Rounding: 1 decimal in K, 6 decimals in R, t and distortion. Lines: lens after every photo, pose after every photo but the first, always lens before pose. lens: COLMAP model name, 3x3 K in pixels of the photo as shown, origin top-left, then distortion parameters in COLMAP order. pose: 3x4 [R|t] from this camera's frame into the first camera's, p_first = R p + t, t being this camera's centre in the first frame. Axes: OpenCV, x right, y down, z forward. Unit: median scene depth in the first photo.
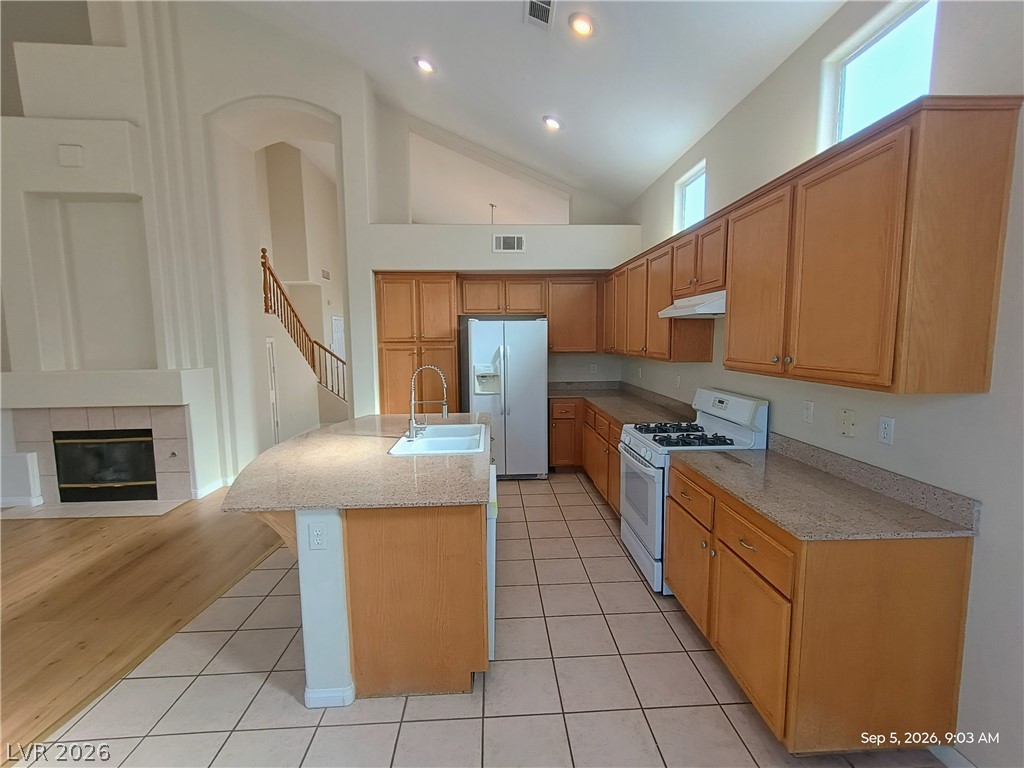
lens RADIAL K [[464.1, 0, 512.6], [0, 464.1, 387.0], [0, 0, 1]] dist [0.008775, 0.001186]
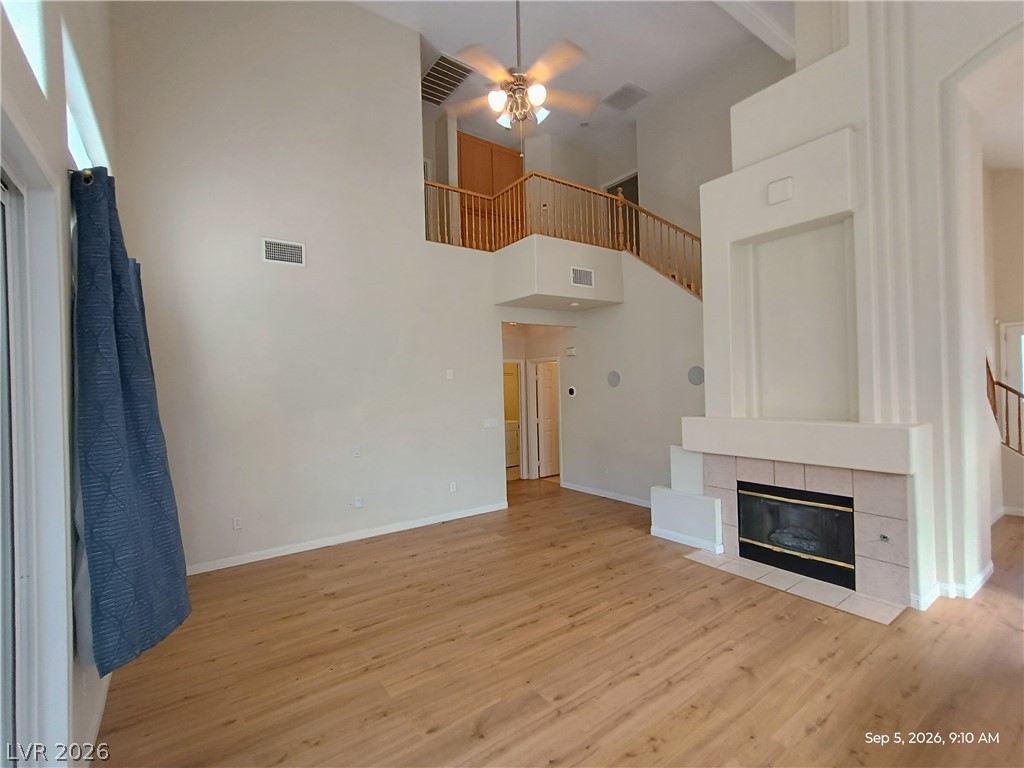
lens RADIAL K [[464.1, 0, 510.8], [0, 464.1, 382.3], [0, 0, 1]] dist [0.008775, 0.001186]
pose [[0.550930, -0.005186, -0.834535, -0.431896], [-0.066833, 0.996495, -0.050313, -0.027340], [0.831871, 0.083494, 0.548652, 0.068117]]
